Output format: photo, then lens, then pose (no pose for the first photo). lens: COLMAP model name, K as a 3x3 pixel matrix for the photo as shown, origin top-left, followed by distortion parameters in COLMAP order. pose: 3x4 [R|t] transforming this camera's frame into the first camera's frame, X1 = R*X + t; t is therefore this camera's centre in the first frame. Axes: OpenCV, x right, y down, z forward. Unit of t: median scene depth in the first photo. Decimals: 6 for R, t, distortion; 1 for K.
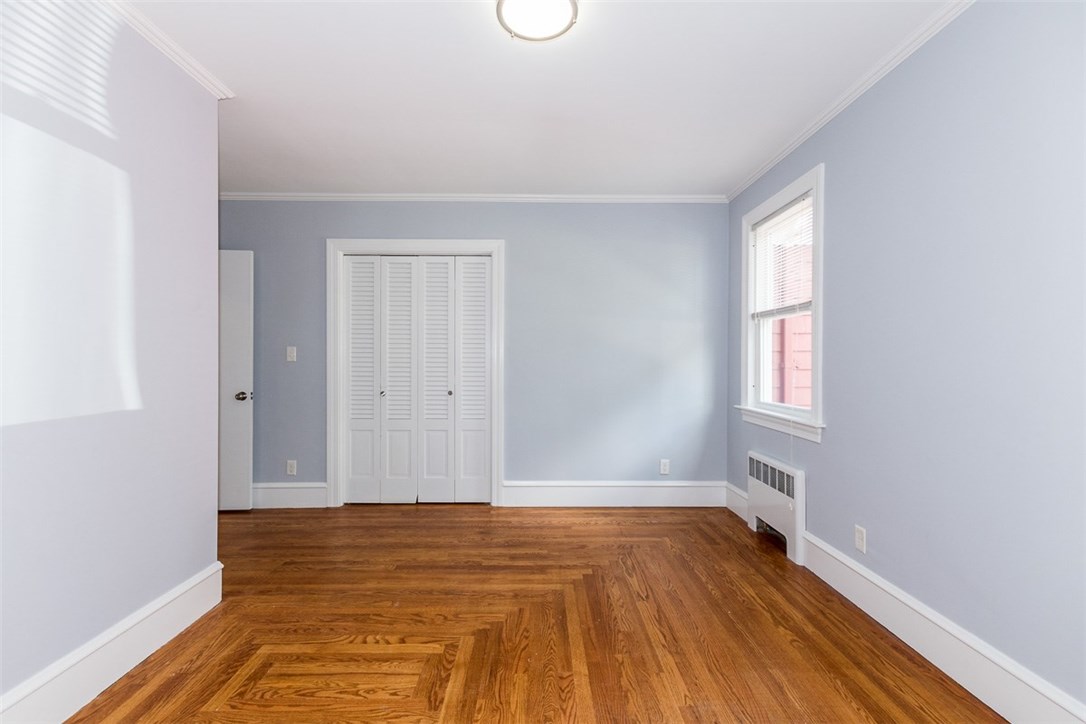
lens RADIAL K [[487.9, 0, 543.0], [0, 487.9, 362.0], [0, 0, 1]] dist [0.002479, -0.000598]
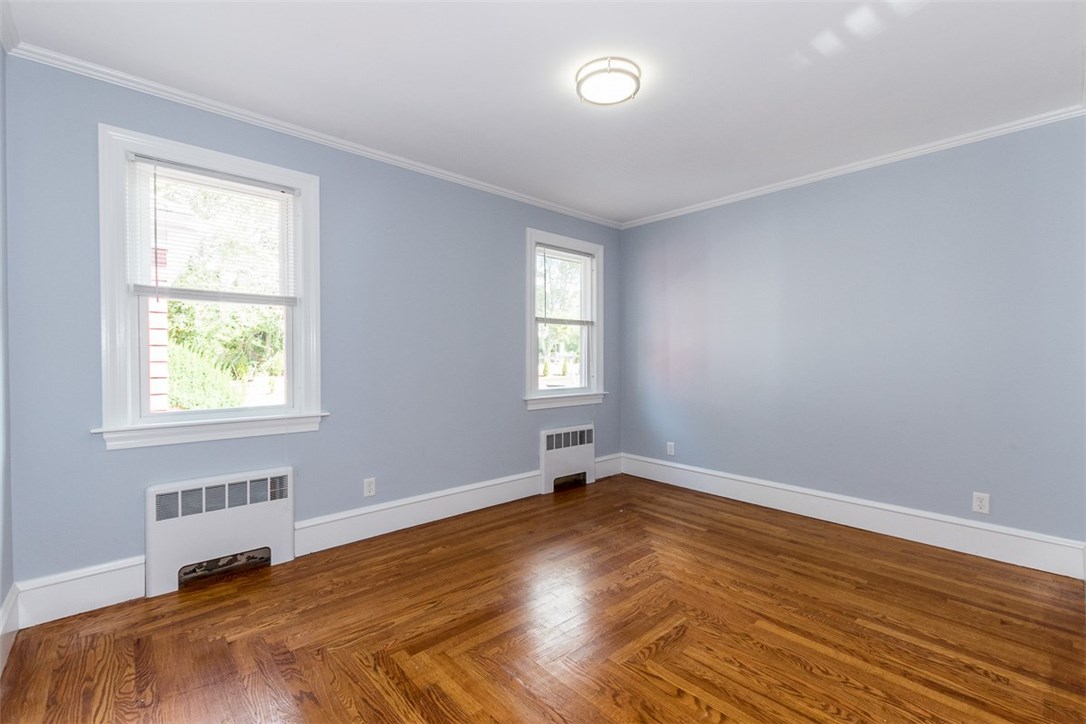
lens RADIAL K [[487.9, 0, 543.0], [0, 487.9, 362.0], [0, 0, 1]] dist [0.002479, -0.000598]
pose [[-0.679915, -0.010887, 0.733210, -0.795734], [-0.000720, 0.999899, 0.014178, -0.005478], [-0.733290, 0.009112, -0.679855, 1.879581]]
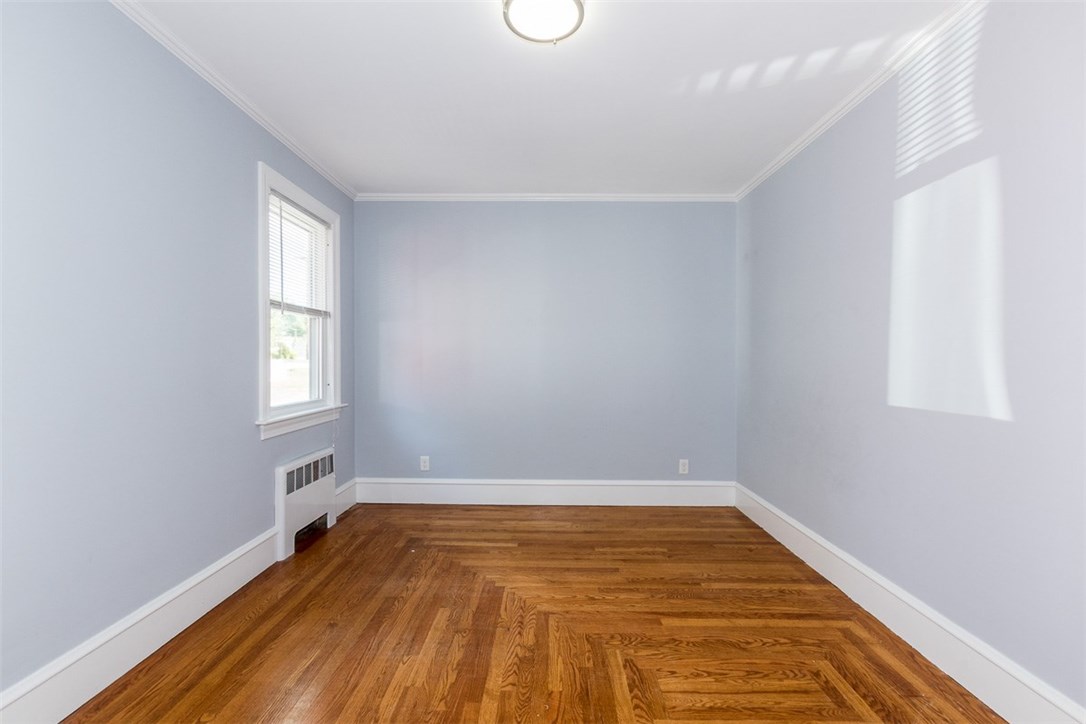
lens RADIAL K [[475.1, 0, 565.0], [0, 475.1, 363.7], [0, 0, 1]] dist [0.001263, -0.000099]
pose [[-0.999807, -0.007180, -0.018270, -0.041327], [-0.007412, 0.999892, 0.012699, -0.007811], [0.018177, 0.012832, -0.999752, 1.857832]]
